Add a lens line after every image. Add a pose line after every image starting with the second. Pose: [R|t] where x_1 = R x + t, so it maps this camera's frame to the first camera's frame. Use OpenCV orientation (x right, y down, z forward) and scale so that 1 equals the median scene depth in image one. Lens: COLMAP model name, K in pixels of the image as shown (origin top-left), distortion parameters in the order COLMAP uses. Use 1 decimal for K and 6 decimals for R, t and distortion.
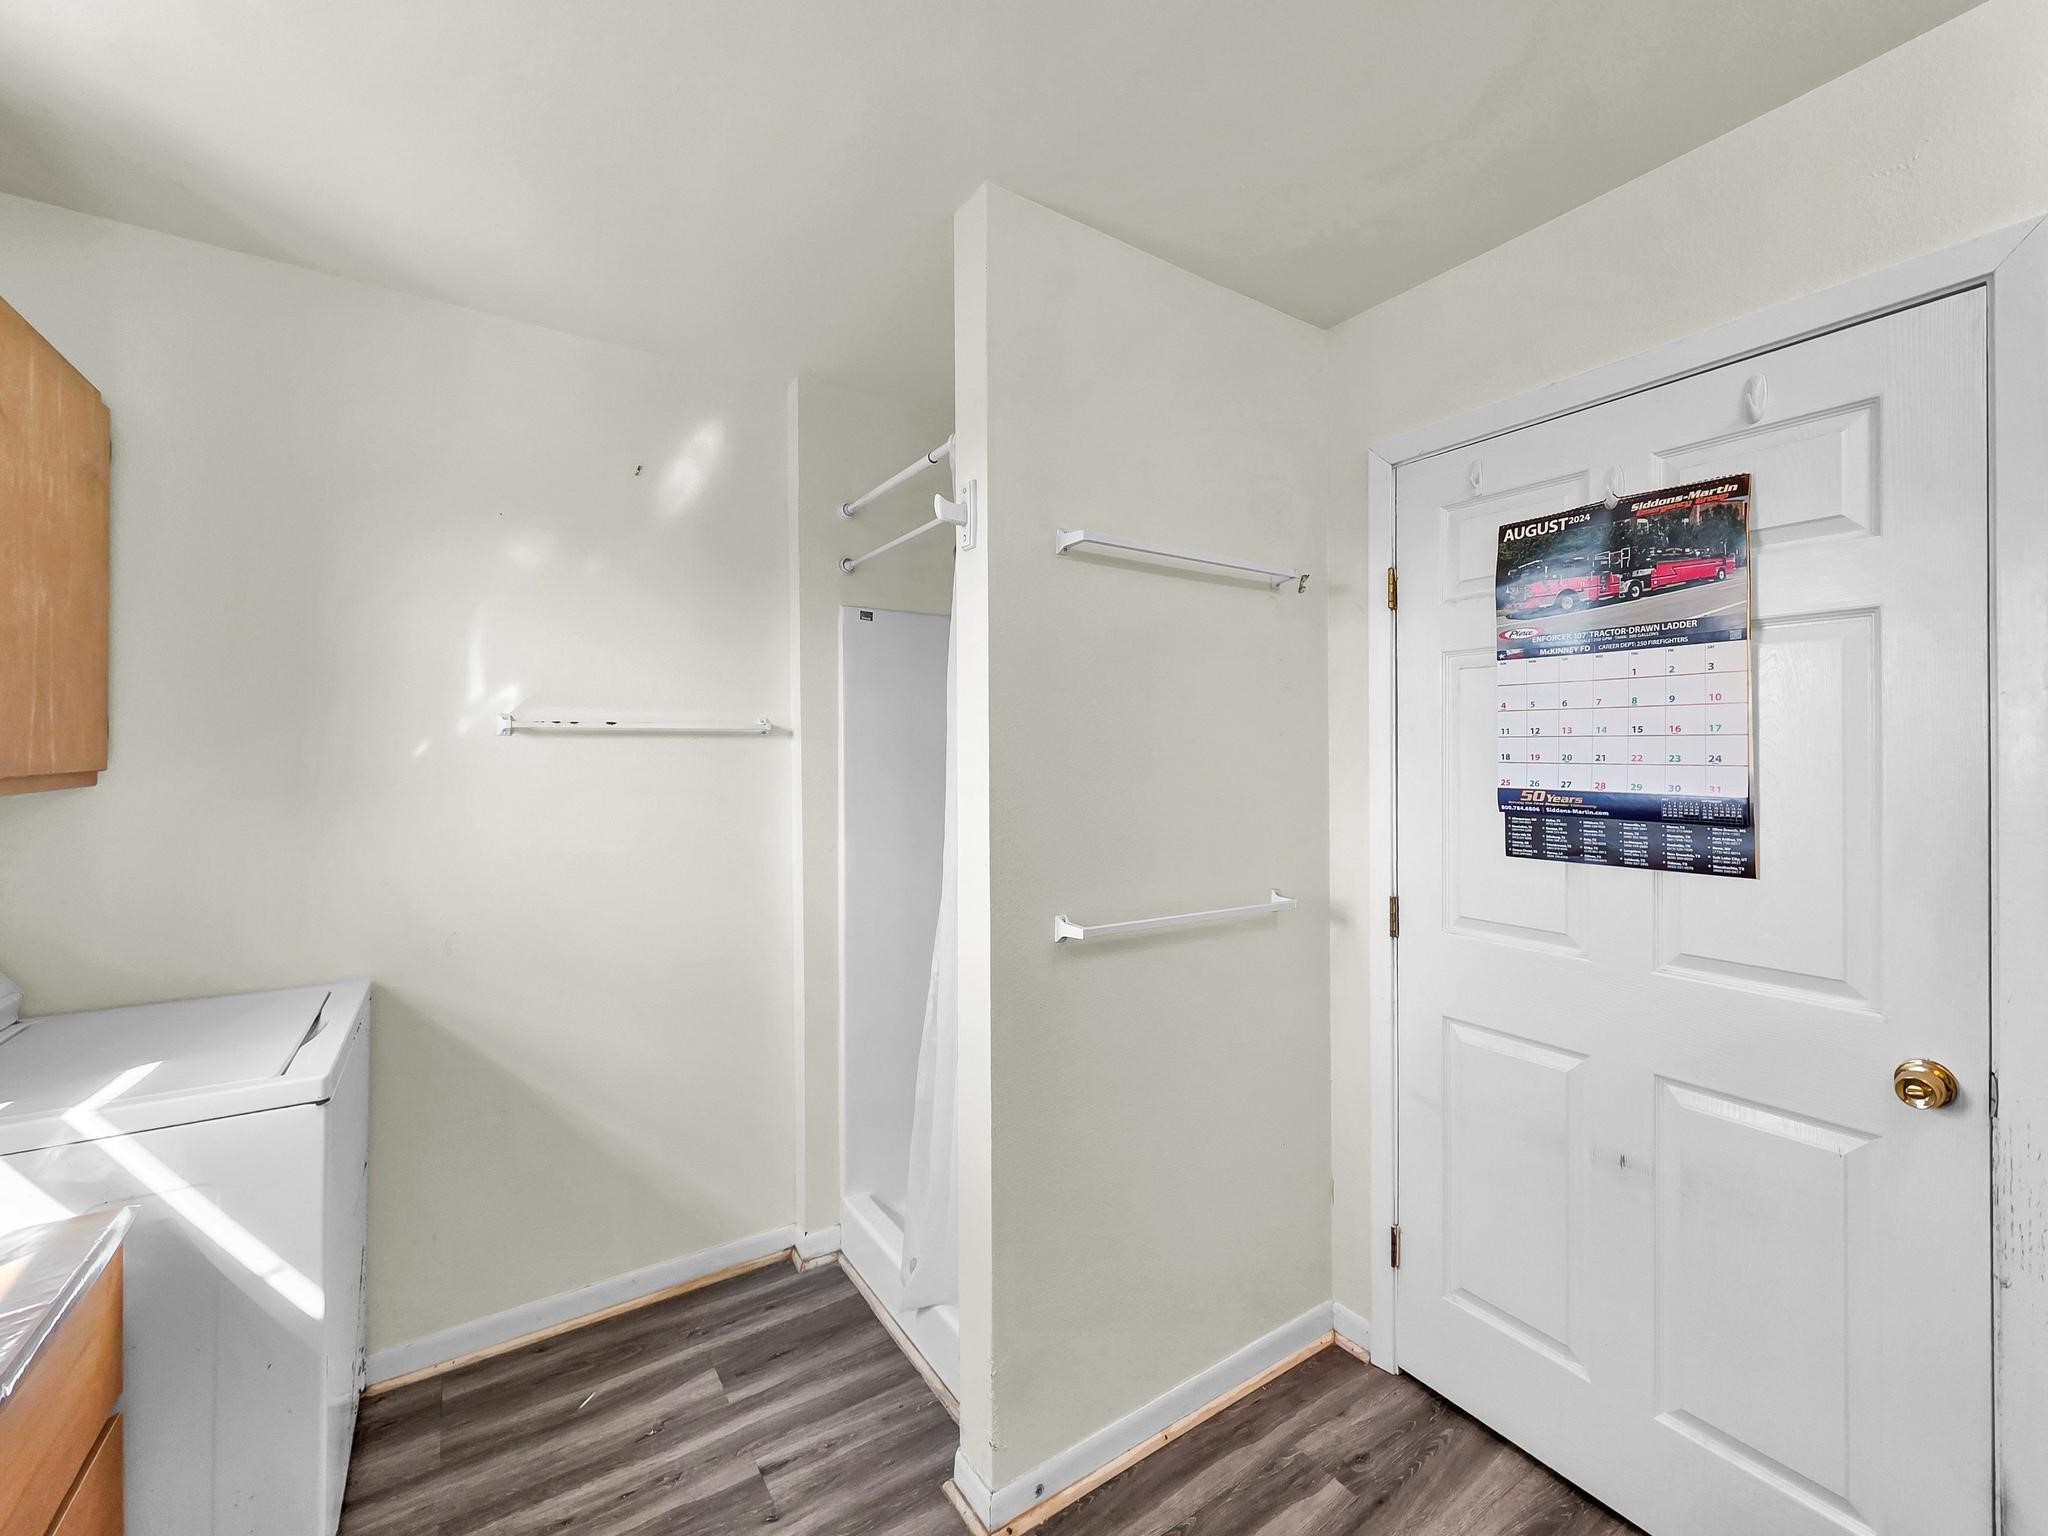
lens RADIAL K [[829.5, 0, 1024.0], [0, 829.5, 768.0], [0, 0, 1]] dist [0.001183, -0.000329]
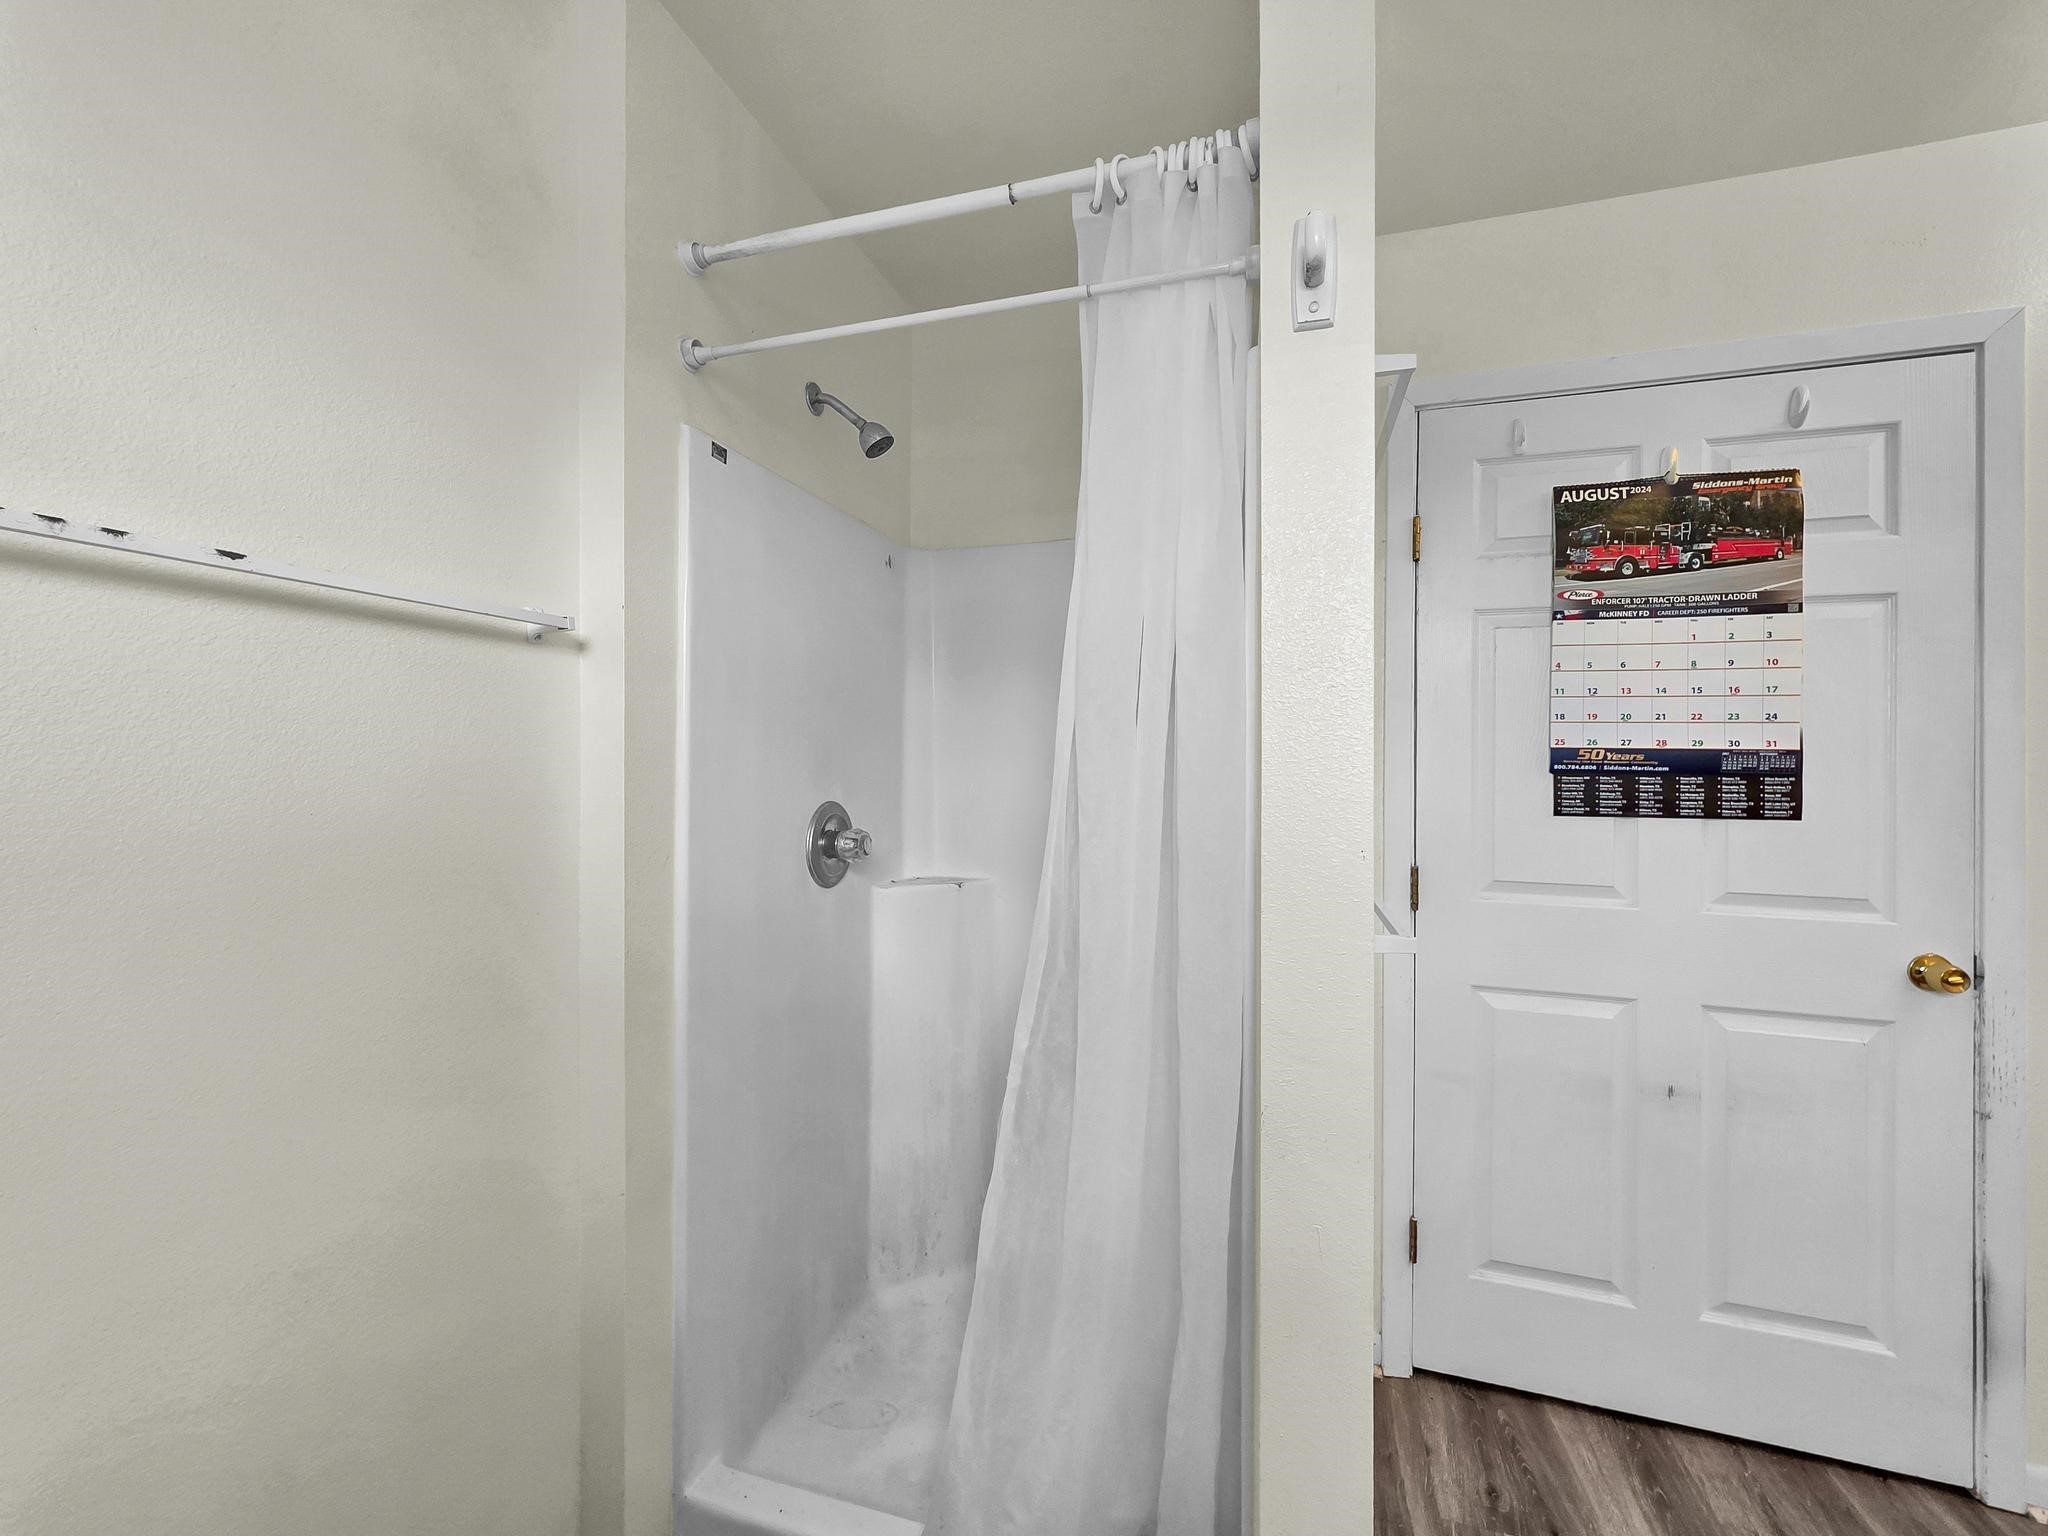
lens RADIAL K [[838.0, 0, 1029.2], [0, 838.0, 764.5], [0, 0, 1]] dist [0.000408, 0.000172]
pose [[0.784203, 0.003430, 0.620495, -0.577694], [-0.000890, 0.999990, -0.004404, 0.051791], [-0.620504, 0.002901, 0.784198, 0.628163]]
